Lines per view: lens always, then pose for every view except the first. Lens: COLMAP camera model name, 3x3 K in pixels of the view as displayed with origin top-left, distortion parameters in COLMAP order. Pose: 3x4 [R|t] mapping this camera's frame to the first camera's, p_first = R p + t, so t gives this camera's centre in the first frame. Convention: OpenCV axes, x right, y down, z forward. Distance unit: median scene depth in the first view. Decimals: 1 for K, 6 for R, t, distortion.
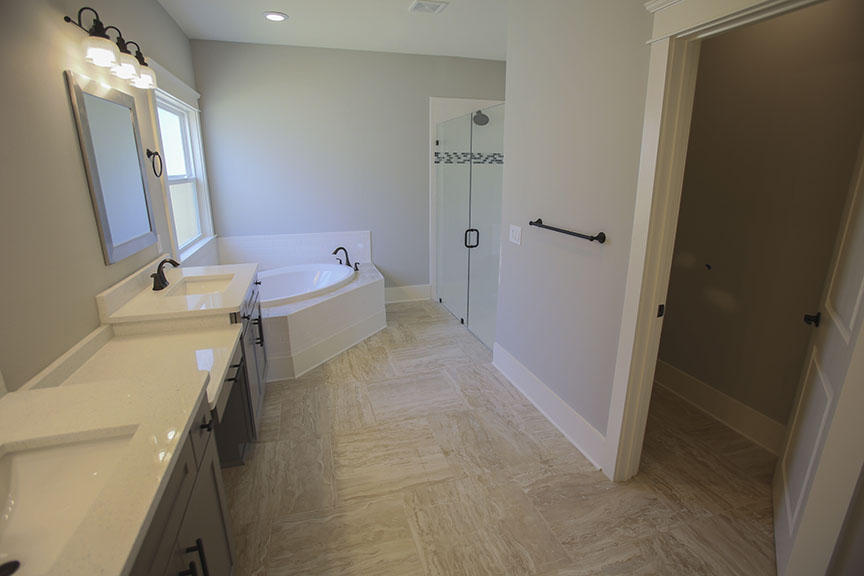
lens RADIAL K [[418.6, 0, 424.0], [0, 418.6, 287.8], [0, 0, 1]] dist [-0.033294, 0.004936]
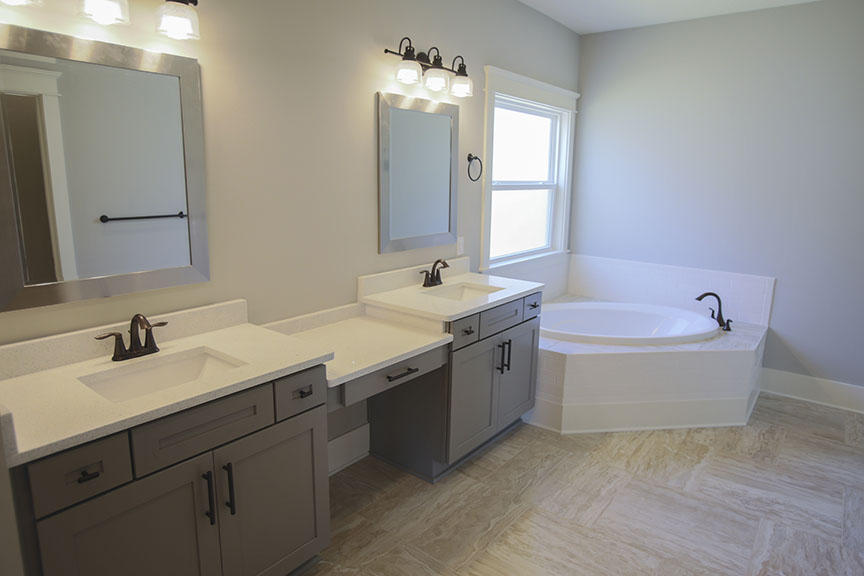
lens RADIAL K [[541.4, 0, 429.8], [0, 541.4, 287.0], [0, 0, 1]] dist [-0.029984, 0.008373]
pose [[0.585705, 0.183422, -0.789497, 0.325876], [-0.244967, 0.968564, 0.043291, -0.040995], [0.772619, 0.168045, 0.612226, 0.125056]]
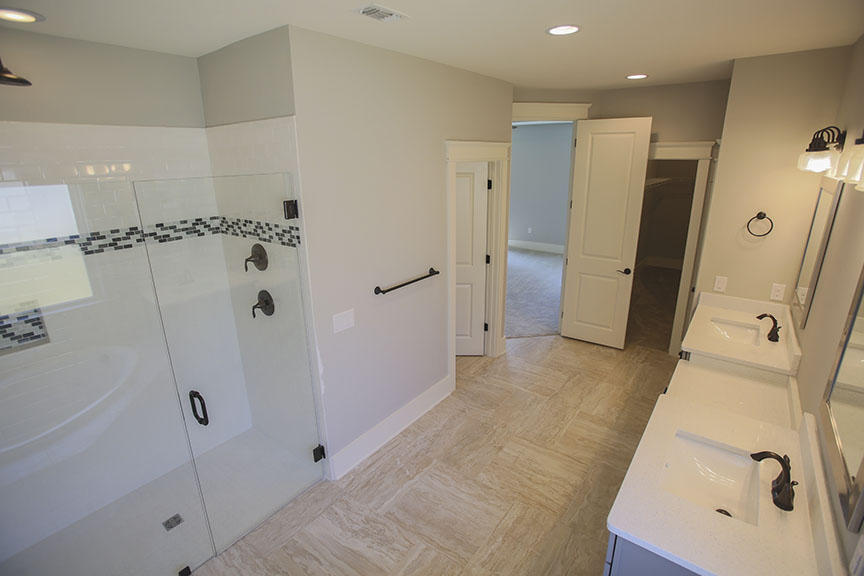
lens RADIAL K [[418.6, 0, 434.1], [0, 418.6, 289.7], [0, 0, 1]] dist [-0.033294, 0.004936]
pose [[-0.600423, -0.223146, 0.767918, -0.556459], [0.234574, 0.868890, 0.435896, -0.513367], [-0.764505, 0.441856, -0.469357, 1.193605]]
